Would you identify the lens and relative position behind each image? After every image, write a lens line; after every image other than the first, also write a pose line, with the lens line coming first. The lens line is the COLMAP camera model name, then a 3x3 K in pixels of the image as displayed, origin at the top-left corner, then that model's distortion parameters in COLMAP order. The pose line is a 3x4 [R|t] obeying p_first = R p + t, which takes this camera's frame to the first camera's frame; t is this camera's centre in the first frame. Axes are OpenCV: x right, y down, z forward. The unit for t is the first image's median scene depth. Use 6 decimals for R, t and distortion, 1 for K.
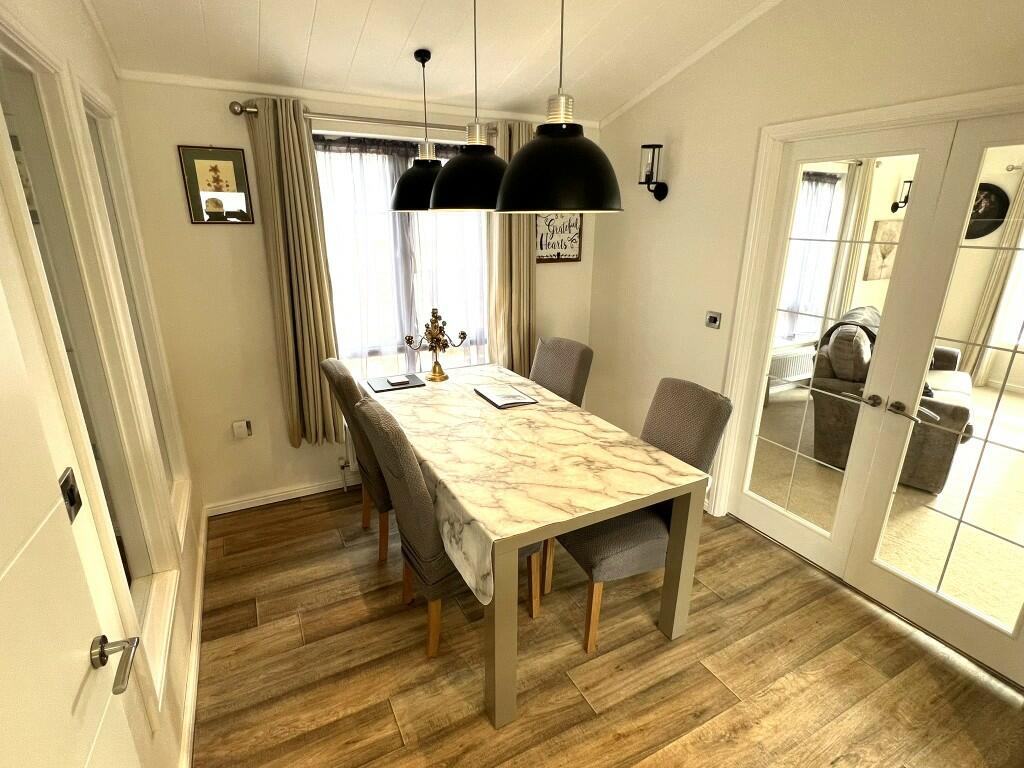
lens RADIAL K [[512.7, 0, 510.1], [0, 512.7, 383.4], [0, 0, 1]] dist [-0.001612, -0.001865]
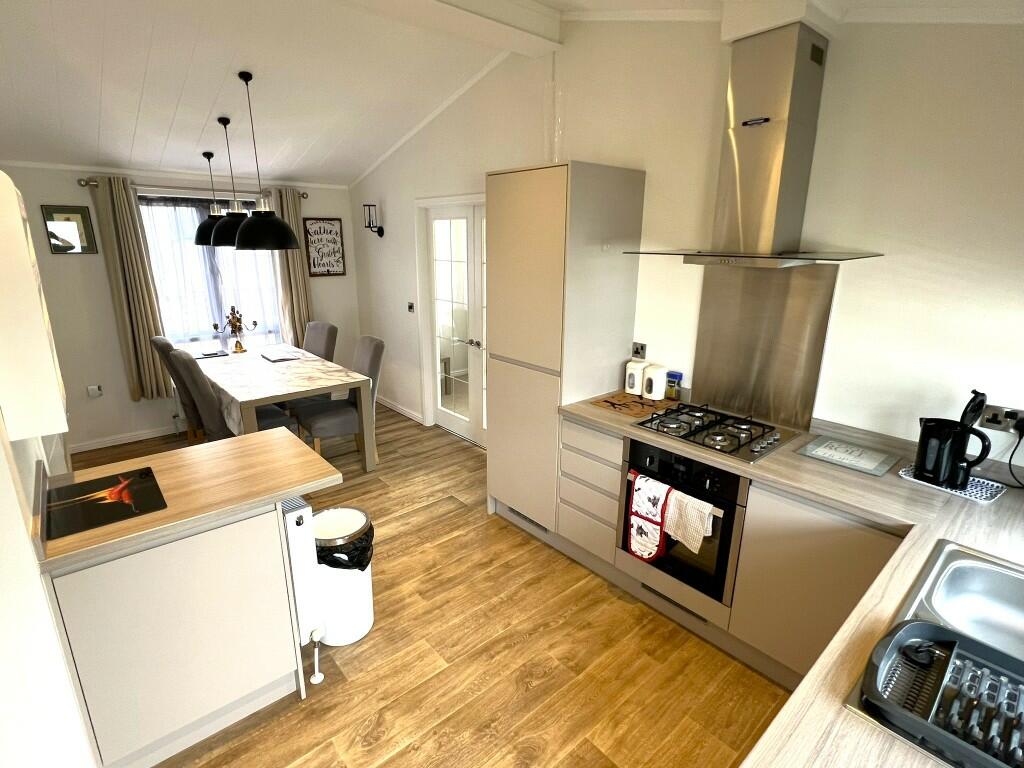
lens RADIAL K [[512.7, 0, 510.1], [0, 512.7, 383.4], [0, 0, 1]] dist [-0.001612, -0.001865]
pose [[0.971092, -0.063844, 0.230011, 0.300715], [0.071456, 0.997133, -0.024908, 0.189464], [-0.227761, 0.040623, 0.972869, -0.705085]]
